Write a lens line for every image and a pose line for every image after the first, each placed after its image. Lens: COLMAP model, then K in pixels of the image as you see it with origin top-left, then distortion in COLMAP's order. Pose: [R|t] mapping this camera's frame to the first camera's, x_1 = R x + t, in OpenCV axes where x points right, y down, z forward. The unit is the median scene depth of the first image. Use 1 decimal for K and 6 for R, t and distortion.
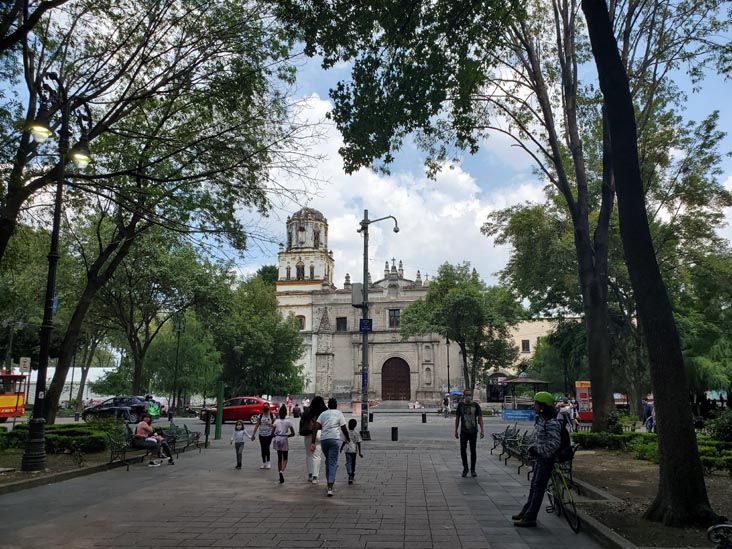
lens RADIAL K [[544.1, 0, 366.0], [0, 544.1, 274.5], [0, 0, 1]] dist [0.062450, -0.002844]
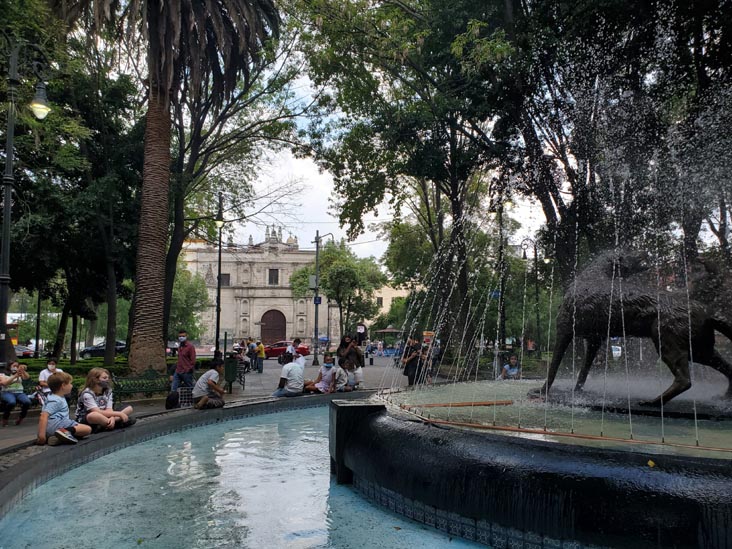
lens RADIAL K [[544.1, 0, 366.0], [0, 544.1, 274.5], [0, 0, 1]] dist [0.062450, -0.002844]
pose [[0.959354, 0.032777, 0.280294, -0.124245], [-0.059018, 0.994572, 0.085696, -0.051971], [-0.275964, -0.098755, 0.956081, -0.250744]]
